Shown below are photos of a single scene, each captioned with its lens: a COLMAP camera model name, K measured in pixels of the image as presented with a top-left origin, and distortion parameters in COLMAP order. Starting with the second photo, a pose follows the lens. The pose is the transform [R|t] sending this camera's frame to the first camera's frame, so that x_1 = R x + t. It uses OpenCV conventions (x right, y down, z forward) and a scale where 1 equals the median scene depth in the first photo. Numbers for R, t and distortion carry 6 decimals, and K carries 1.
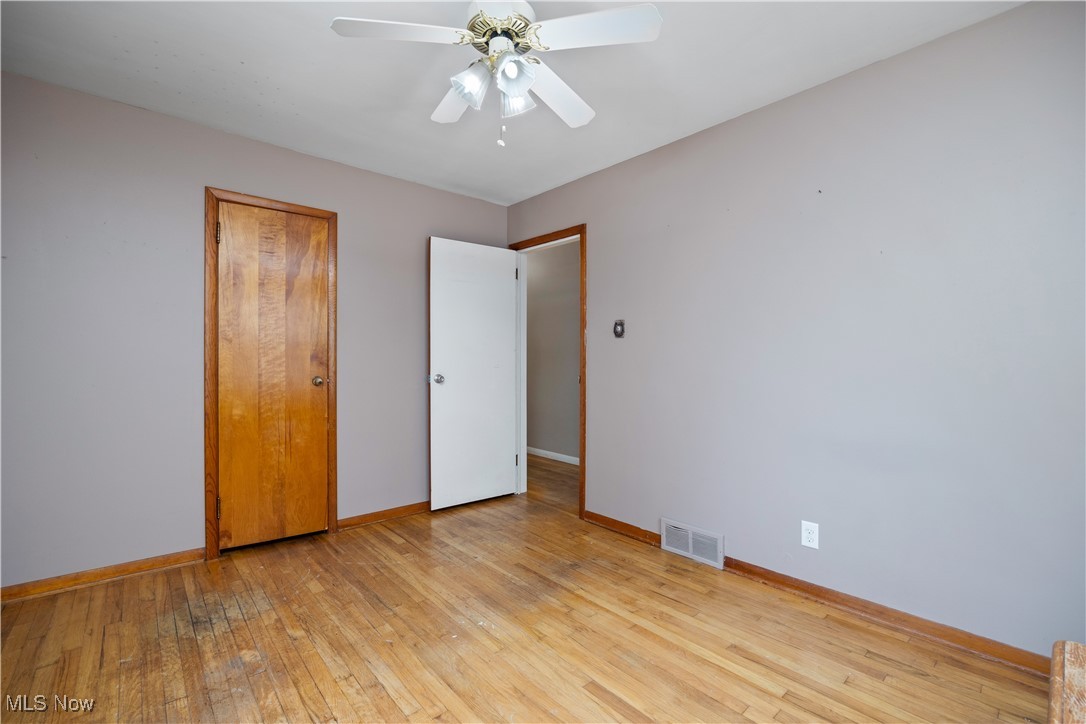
lens RADIAL K [[477.5, 0, 543.0], [0, 477.5, 362.0], [0, 0, 1]] dist [-0.000010, -0.000005]
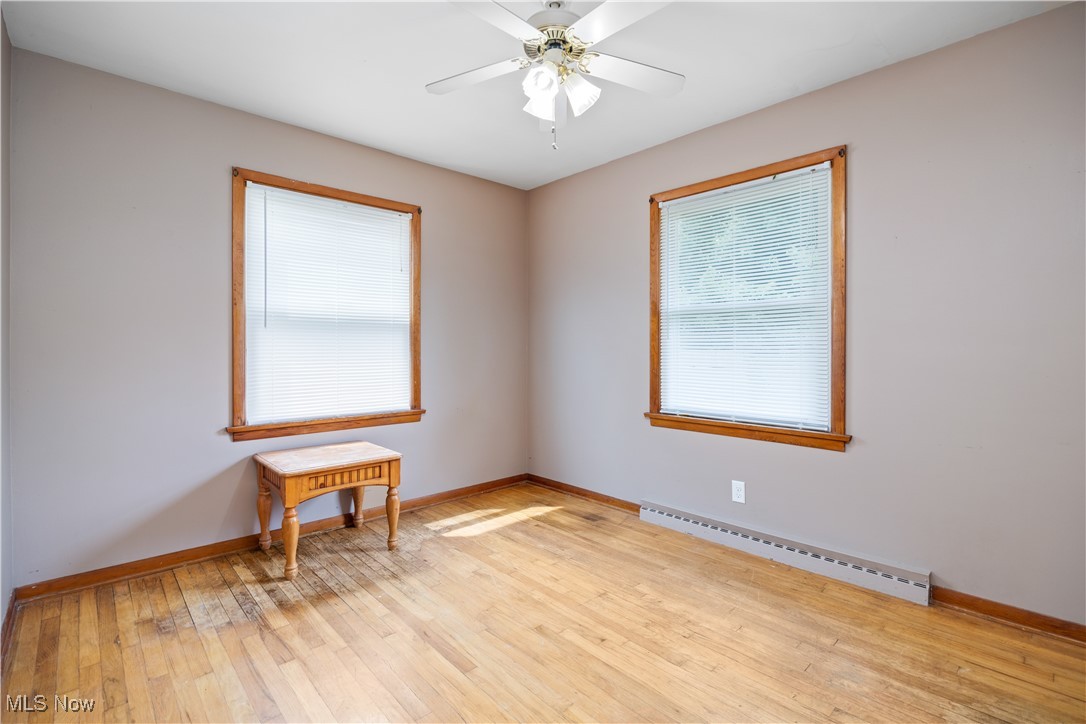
lens RADIAL K [[500.8, 0, 542.4], [0, 500.8, 353.7], [0, 0, 1]] dist [-0.011244, -0.000051]
pose [[-0.999686, -0.002524, -0.024914, -0.027781], [-0.002575, 0.999995, 0.002008, 0.008793], [0.024909, 0.002072, -0.999688, 2.016894]]
